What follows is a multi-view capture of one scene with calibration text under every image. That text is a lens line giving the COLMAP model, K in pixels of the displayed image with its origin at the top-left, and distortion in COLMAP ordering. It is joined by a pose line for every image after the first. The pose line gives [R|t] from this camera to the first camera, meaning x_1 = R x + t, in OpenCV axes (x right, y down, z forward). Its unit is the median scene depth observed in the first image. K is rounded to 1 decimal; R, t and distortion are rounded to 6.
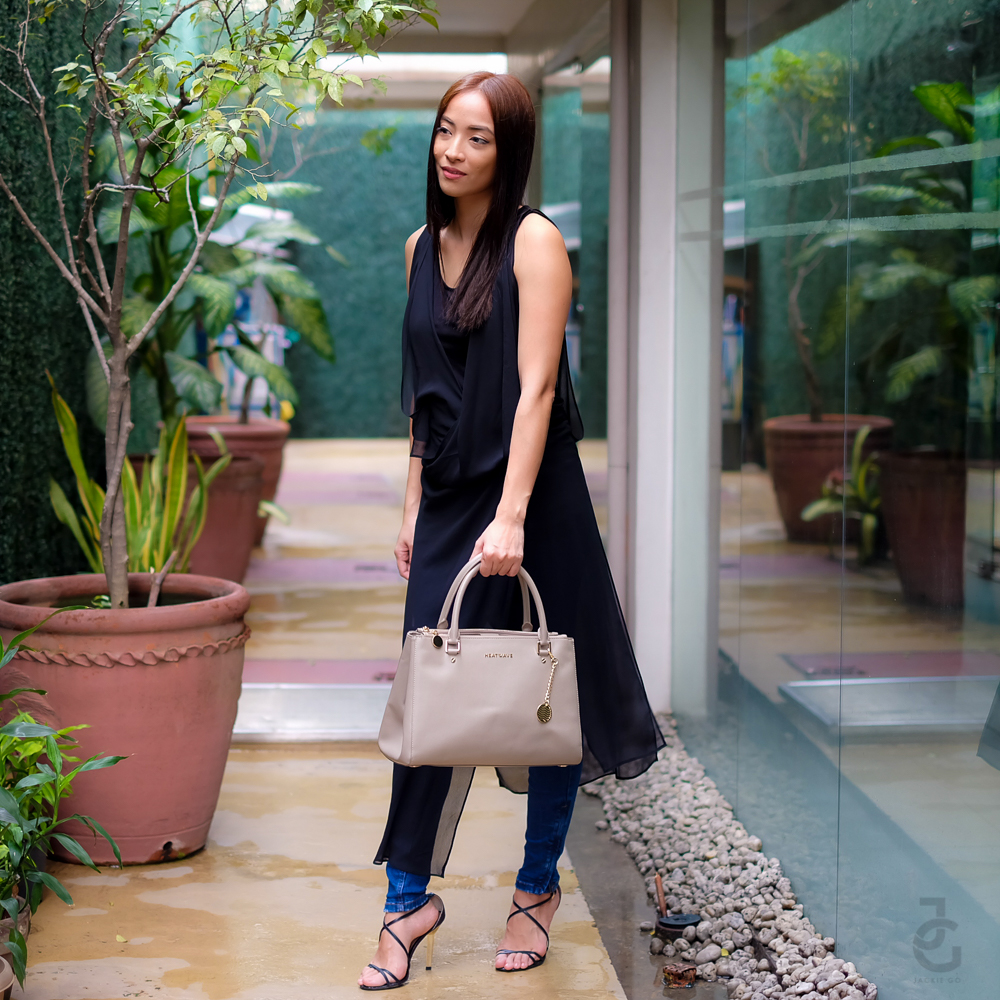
lens RADIAL K [[2286.1, 0, 501.0], [0, 2286.1, 484.9], [0, 0, 1]] dist [-0.024355, 0.061903]
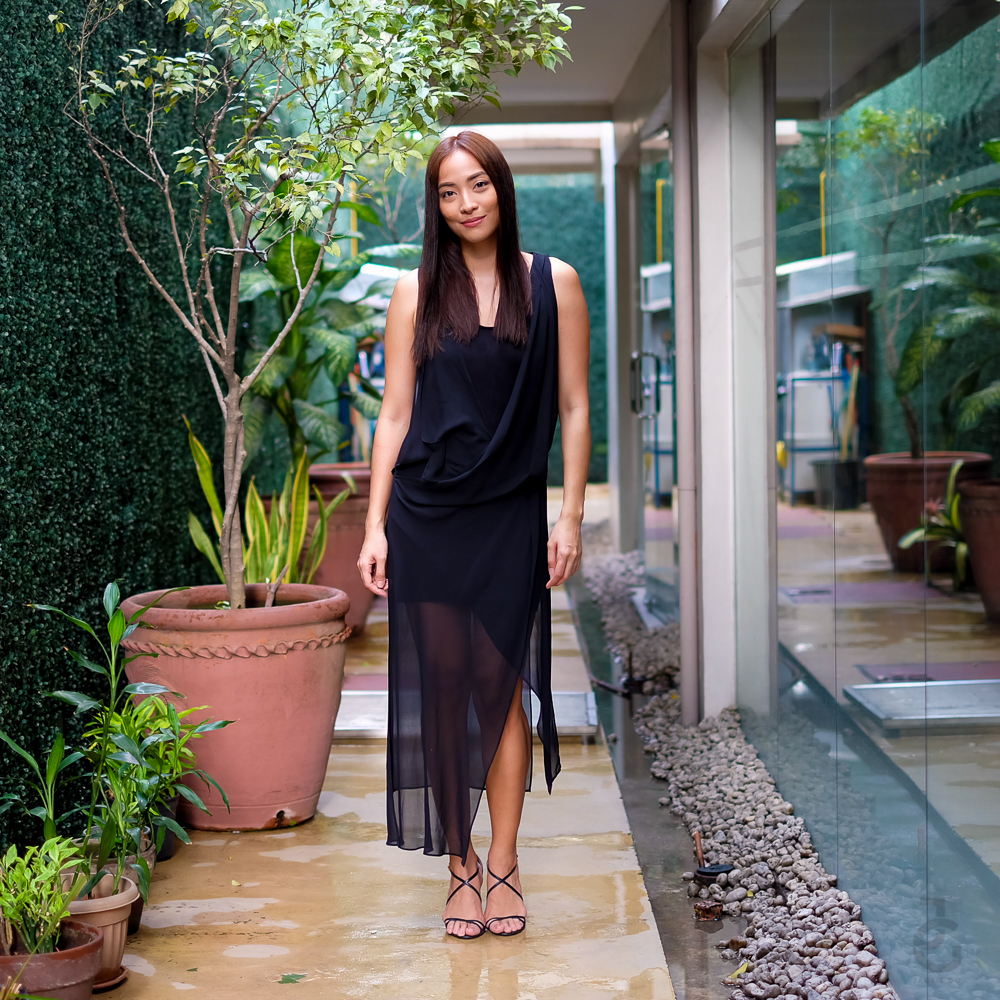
lens RADIAL K [[2286.1, 0, 501.0], [0, 2286.1, 484.9], [0, 0, 1]] dist [-0.024355, 0.061903]
pose [[0.997215, -0.017003, -0.072615, 0.048283], [0.015090, 0.999527, -0.026812, 0.021117], [0.073037, 0.025642, 0.997000, -0.140948]]
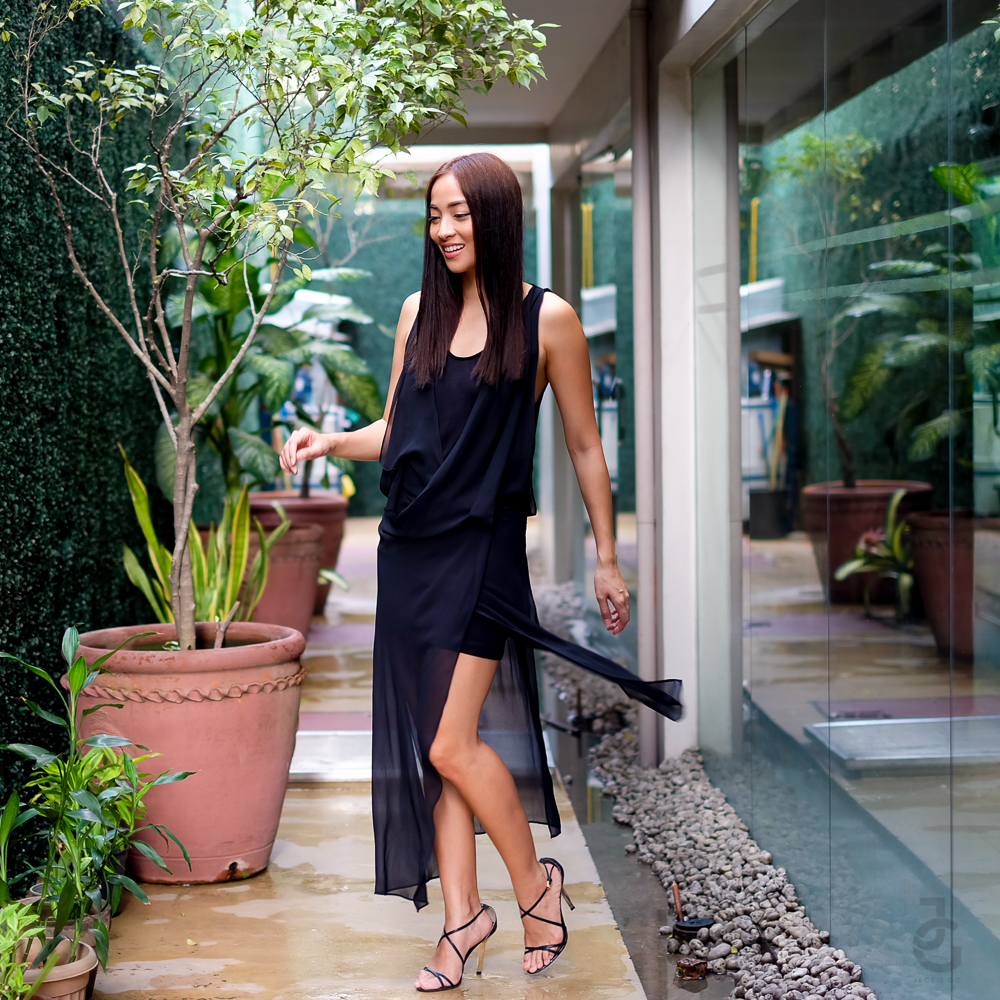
lens RADIAL K [[2286.1, 0, 501.0], [0, 2286.1, 484.9], [0, 0, 1]] dist [-0.024355, 0.061903]
pose [[0.999429, -0.016303, -0.029593, 0.017376], [0.015200, 0.999195, -0.037125, 0.015250], [0.030174, 0.036654, 0.998872, -0.096009]]
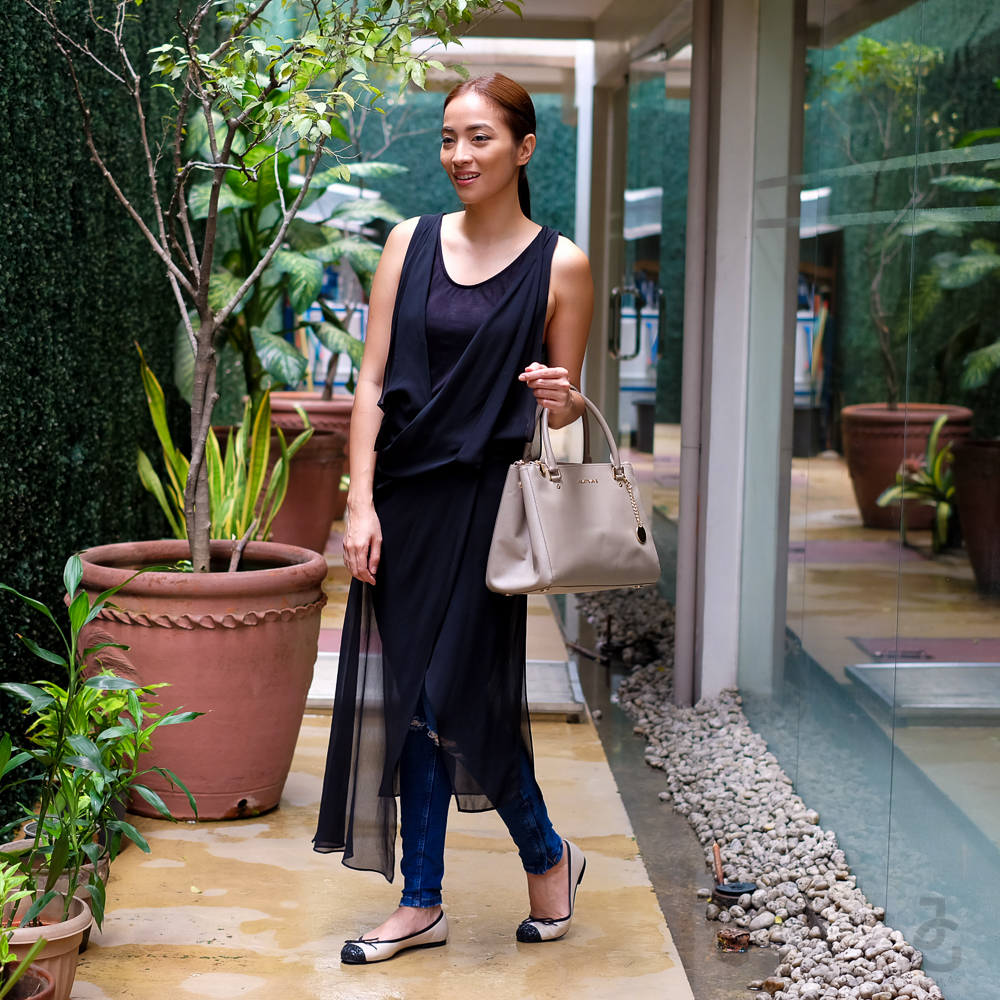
lens RADIAL K [[2286.1, 0, 501.0], [0, 2286.1, 484.9], [0, 0, 1]] dist [-0.024355, 0.061903]
pose [[0.999064, 0.022831, -0.036730, 0.005193], [-0.022545, 0.999712, 0.008182, 0.002497], [0.036906, -0.007346, 0.999292, -0.025866]]
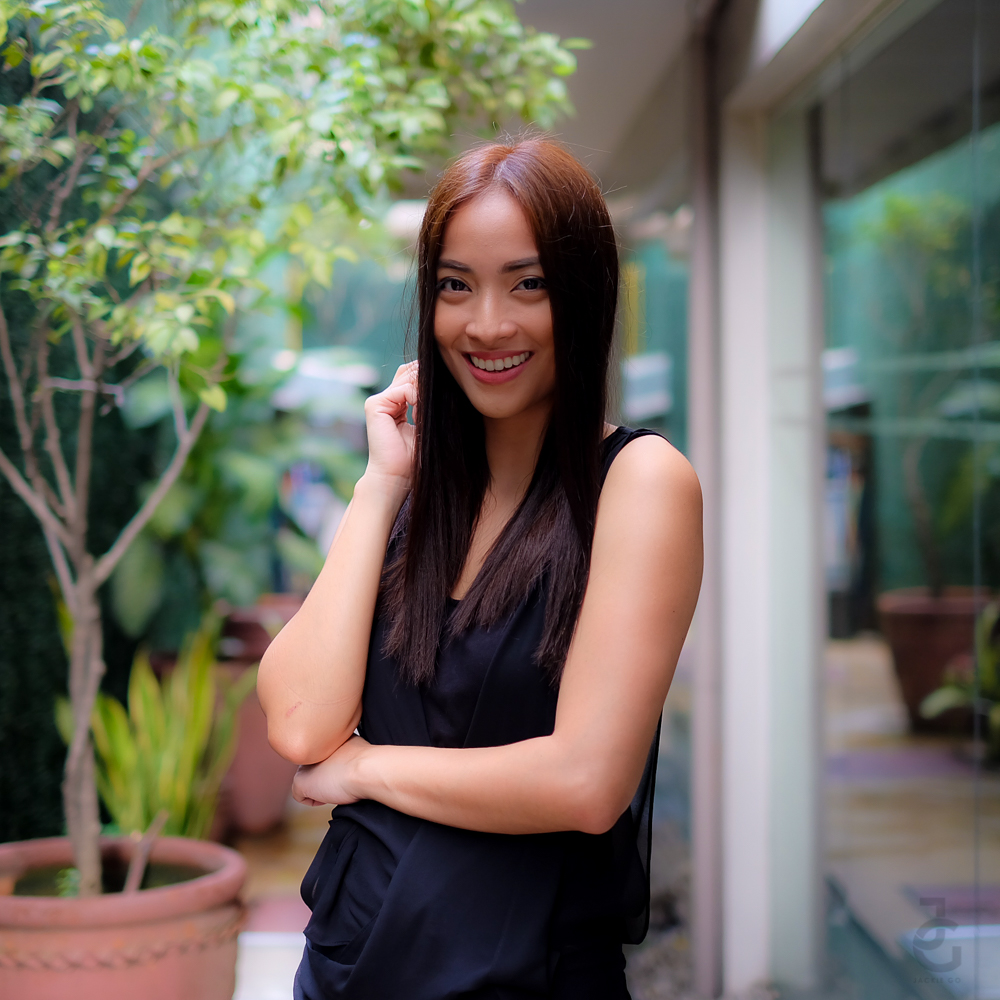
lens RADIAL K [[2307.8, 0, 500.6], [0, 2307.8, 526.8], [0, 0, 1]] dist [0.022660, 0.336512]
pose [[0.998709, -0.007307, -0.050279, 0.022070], [0.005135, 0.999054, -0.043179, -0.035967], [0.050546, 0.042865, 0.997801, 0.154730]]
